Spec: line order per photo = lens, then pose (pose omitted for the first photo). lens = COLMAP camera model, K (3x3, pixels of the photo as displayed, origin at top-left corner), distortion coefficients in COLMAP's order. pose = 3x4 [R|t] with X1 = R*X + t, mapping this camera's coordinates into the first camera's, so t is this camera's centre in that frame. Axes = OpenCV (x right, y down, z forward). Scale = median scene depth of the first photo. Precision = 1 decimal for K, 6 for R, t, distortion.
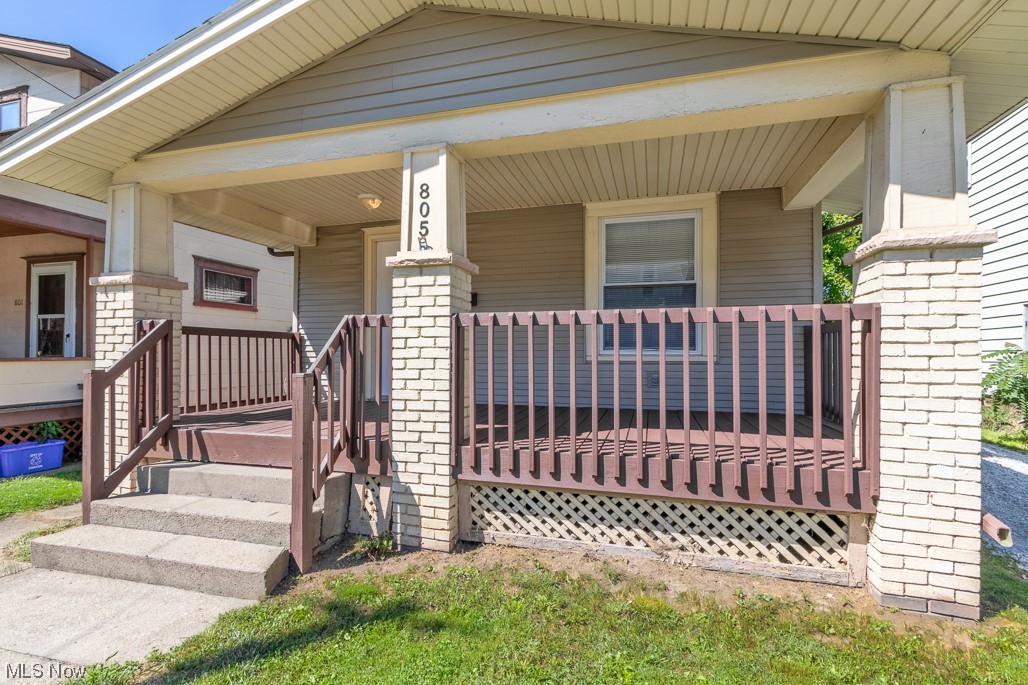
lens RADIAL K [[476.4, 0, 518.7], [0, 476.4, 346.2], [0, 0, 1]] dist [0.009456, -0.000581]
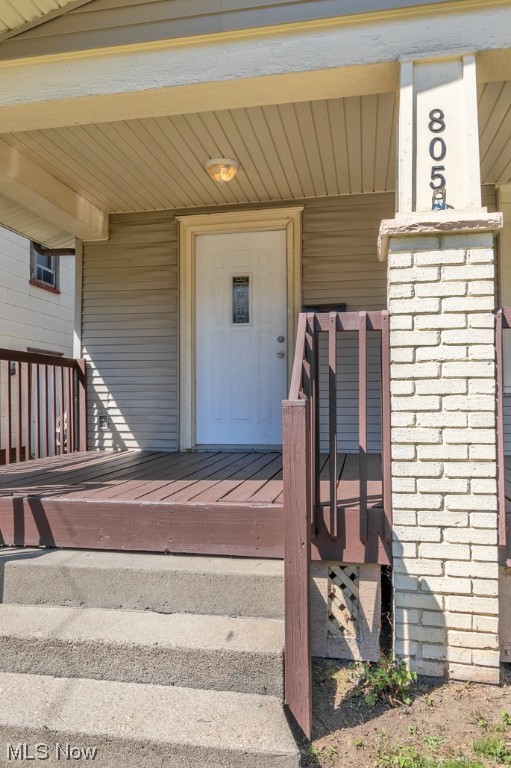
lens RADIAL K [[543.7, 0, 263.4], [0, 543.7, 380.6], [0, 0, 1]] dist [0.006131, 0.001463]
pose [[0.995869, -0.001824, 0.090785, -0.504716], [0.003625, 0.999800, -0.019676, 0.042001], [-0.090731, 0.019923, 0.995676, 0.293851]]
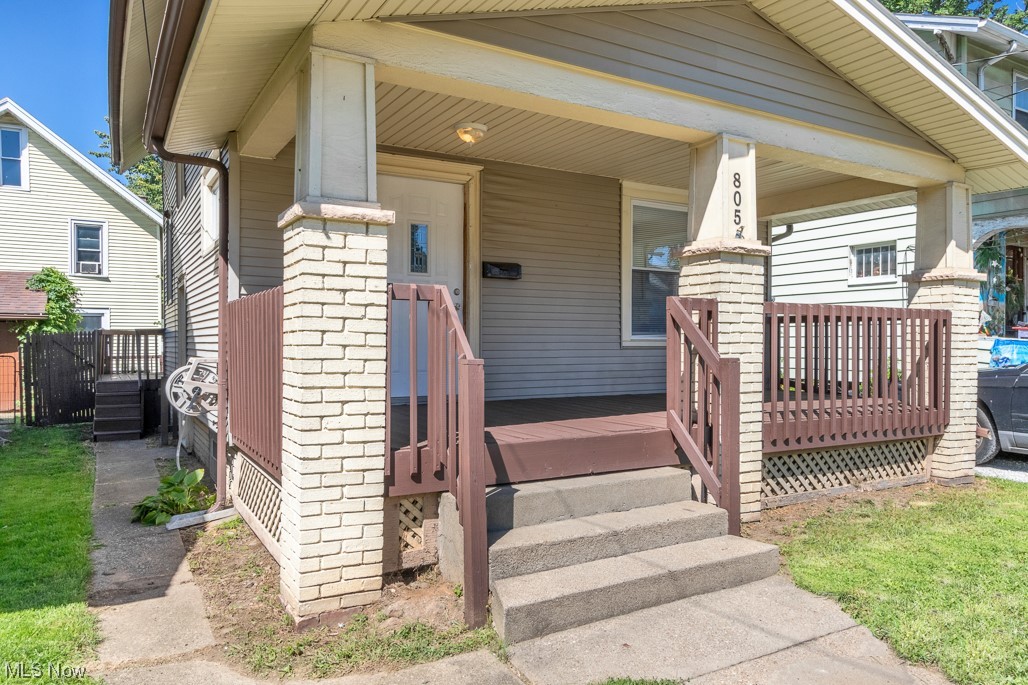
lens RADIAL K [[696.9, 0, 520.9], [0, 696.9, 344.5], [0, 0, 1]] dist [0.011054, 0.003322]
pose [[0.693272, -0.002098, 0.720673, -1.624503], [-0.014343, 0.999758, 0.016708, 0.011197], [-0.720533, -0.021920, 0.693074, 0.286045]]
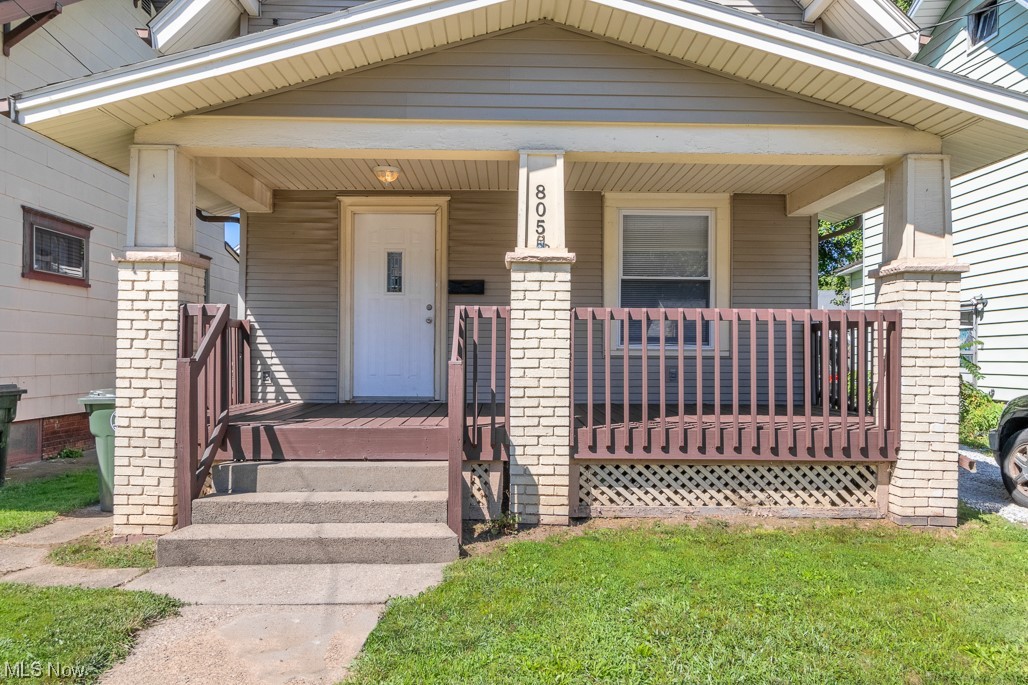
lens RADIAL K [[696.9, 0, 520.9], [0, 696.9, 344.5], [0, 0, 1]] dist [0.011054, 0.003322]
pose [[0.955956, 0.009450, 0.293358, -0.701628], [-0.009608, 0.999953, -0.000904, 0.018608], [-0.293353, -0.001954, 0.956002, -0.485500]]
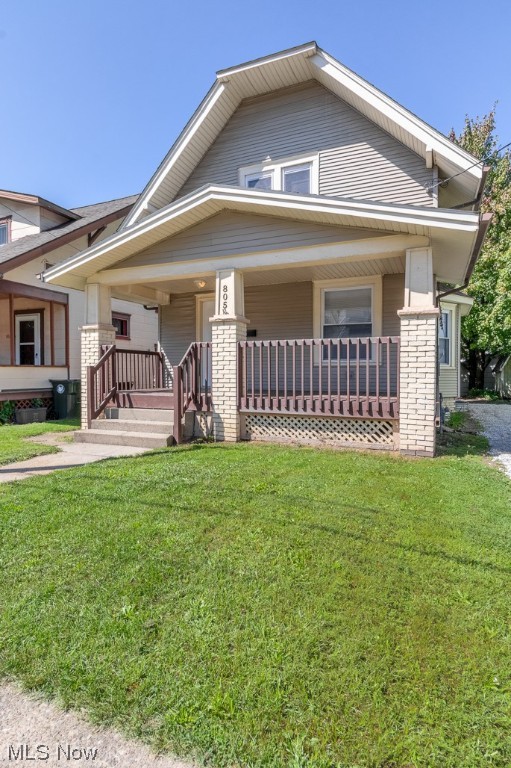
lens RADIAL K [[396.4, 0, 264.0], [0, 396.4, 372.8], [0, 0, 1]] dist [0.013512, 0.000228]
pose [[0.993061, 0.000972, -0.117597, 0.216213], [0.000983, 0.999862, 0.016564, 0.053230], [0.117597, -0.016565, 0.992923, -0.906939]]
